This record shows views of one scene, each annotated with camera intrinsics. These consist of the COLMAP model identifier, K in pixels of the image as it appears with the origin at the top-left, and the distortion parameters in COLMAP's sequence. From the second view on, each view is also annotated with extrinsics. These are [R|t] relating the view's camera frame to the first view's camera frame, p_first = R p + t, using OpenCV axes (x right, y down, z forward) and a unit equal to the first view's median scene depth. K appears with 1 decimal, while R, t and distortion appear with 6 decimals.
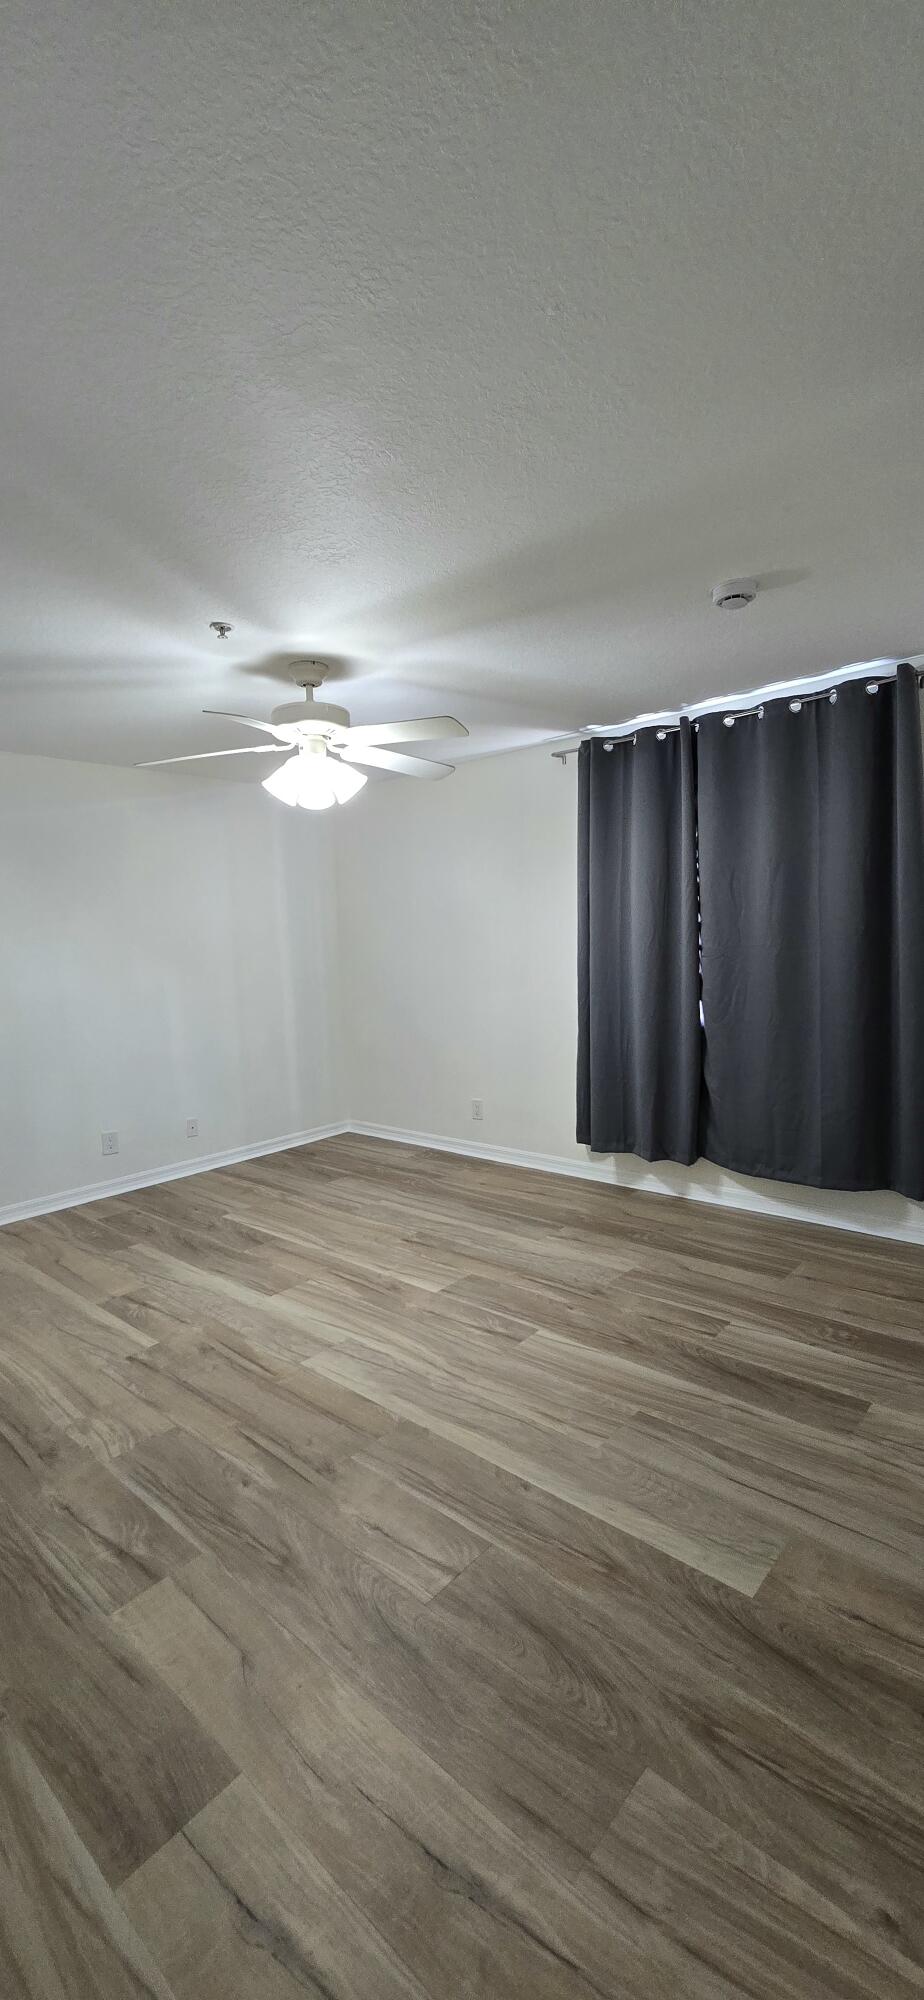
lens RADIAL K [[810.8, 0, 462.0], [0, 810.8, 1000.0], [0, 0, 1]] dist [-0.003167, -0.000542]
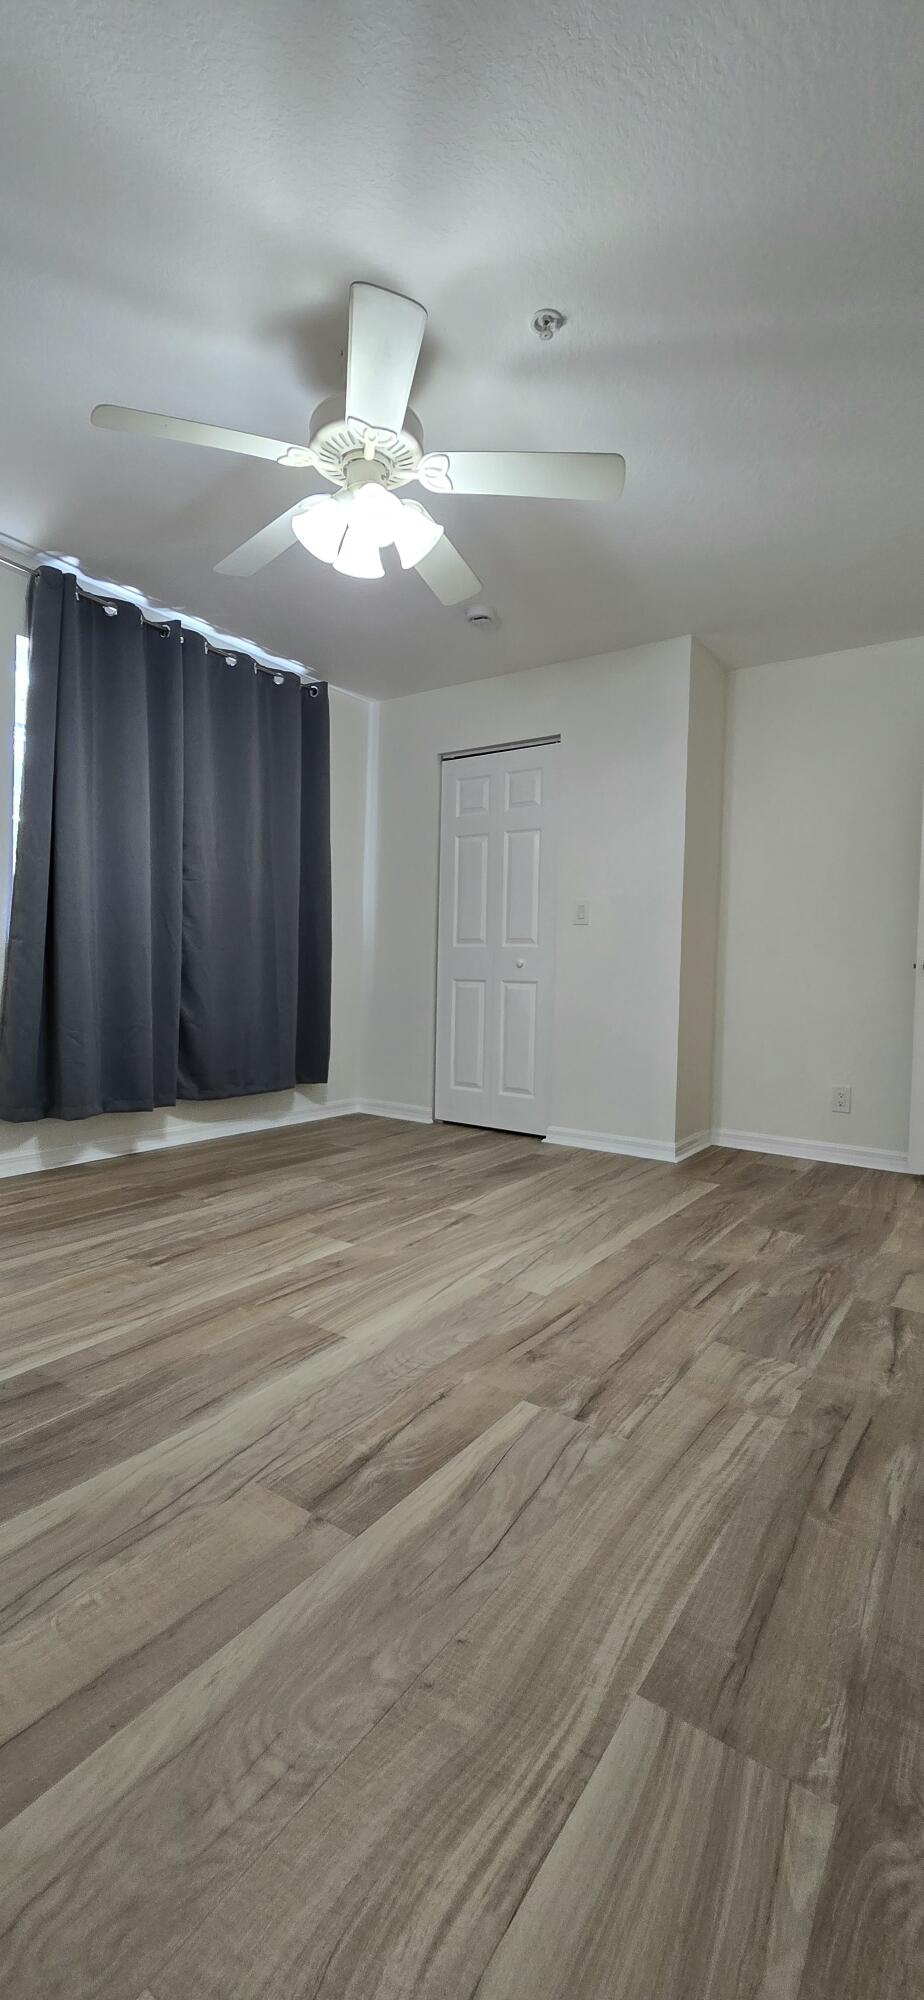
lens RADIAL K [[810.8, 0, 462.0], [0, 810.8, 1000.0], [0, 0, 1]] dist [-0.003167, -0.000542]
pose [[-0.113829, 0.002416, 0.993497, -0.890338], [0.057437, 0.998340, 0.004153, 0.136686], [-0.991839, 0.057536, -0.113778, 1.048424]]
